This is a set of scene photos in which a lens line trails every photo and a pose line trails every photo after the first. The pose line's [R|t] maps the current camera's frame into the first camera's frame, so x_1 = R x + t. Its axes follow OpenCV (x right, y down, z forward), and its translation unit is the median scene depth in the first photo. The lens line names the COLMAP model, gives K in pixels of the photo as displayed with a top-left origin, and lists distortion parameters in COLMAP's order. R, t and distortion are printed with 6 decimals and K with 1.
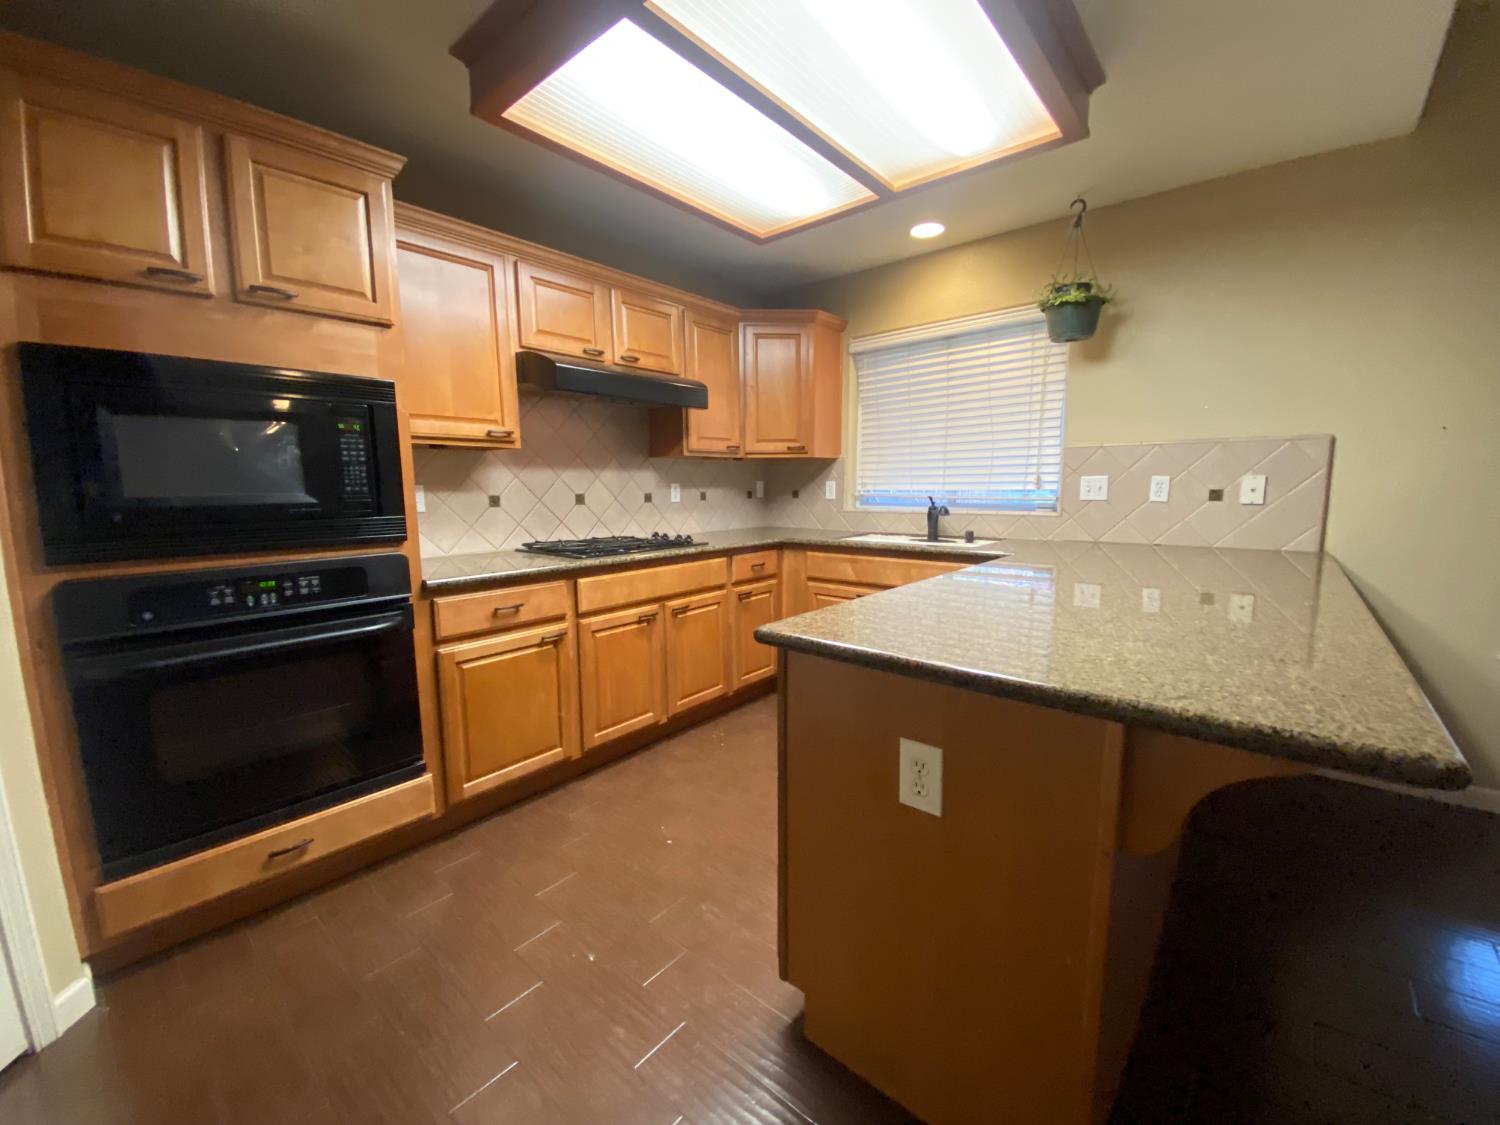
lens RADIAL K [[603.5, 0, 744.8], [0, 603.5, 566.8], [0, 0, 1]] dist [0.008650, -0.016531]
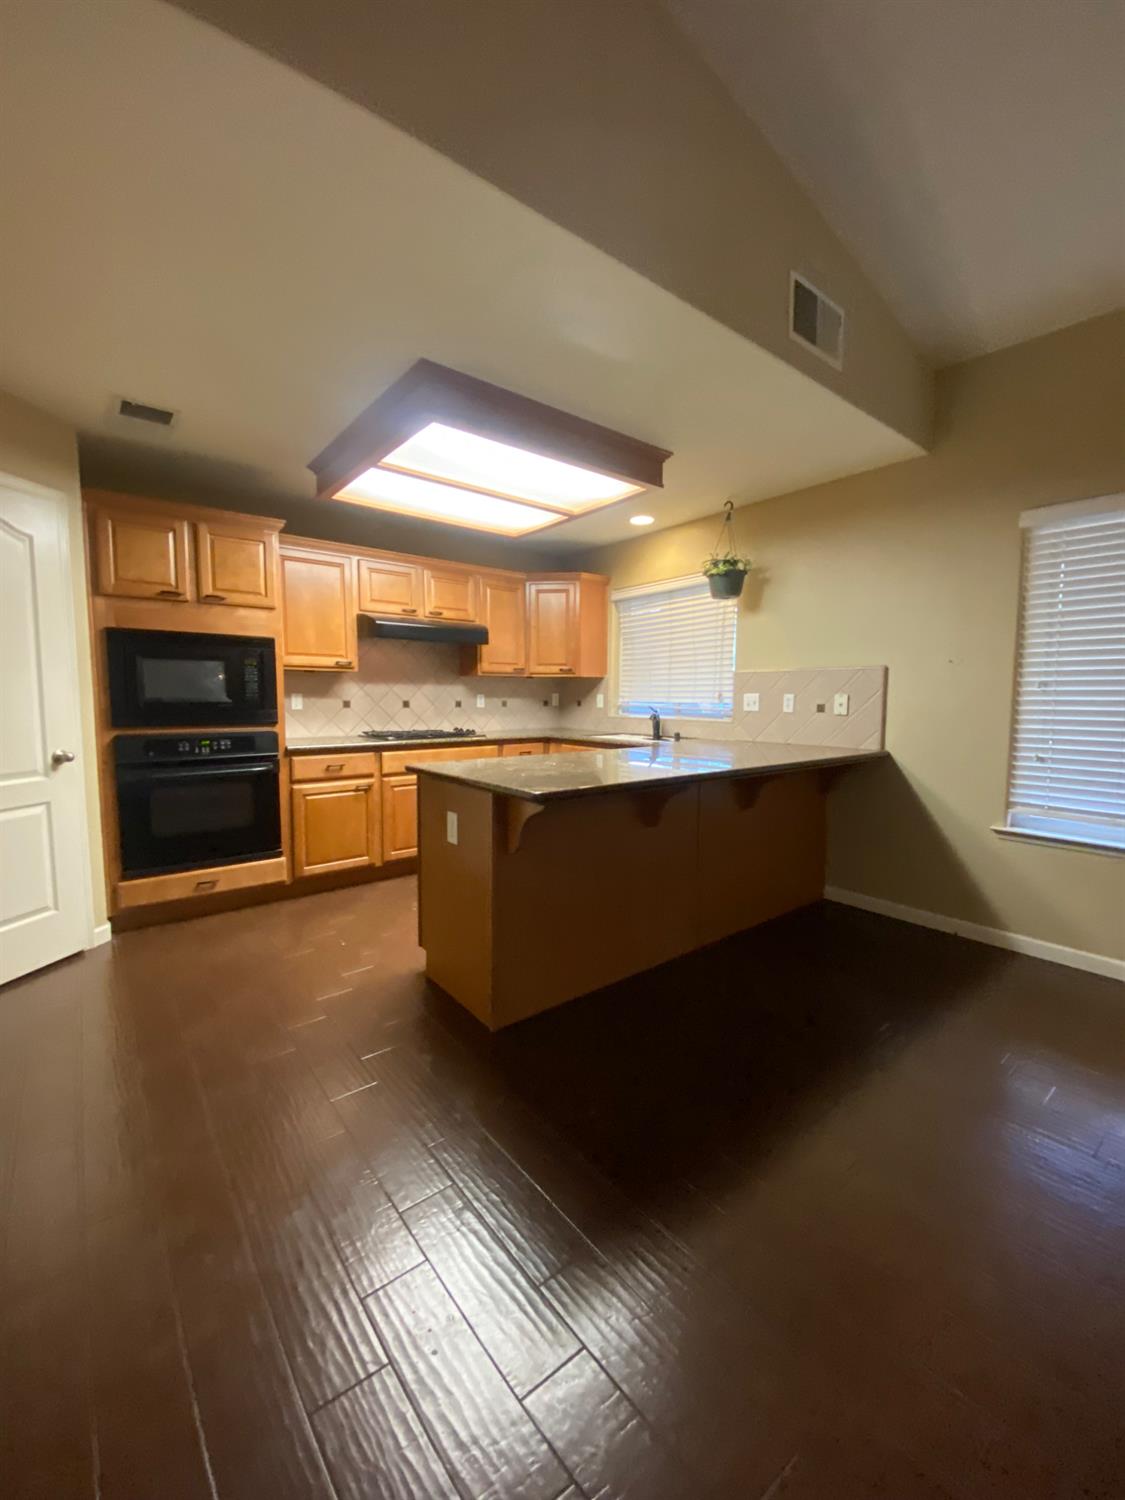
lens RADIAL K [[603.5, 0, 567.8], [0, 603.5, 750.3], [0, 0, 1]] dist [0.008650, -0.016531]
pose [[0.983717, 0.030519, -0.177113, 0.484311], [-0.038297, 0.998439, -0.040665, 0.059306], [0.175596, 0.046786, 0.983350, -0.490980]]
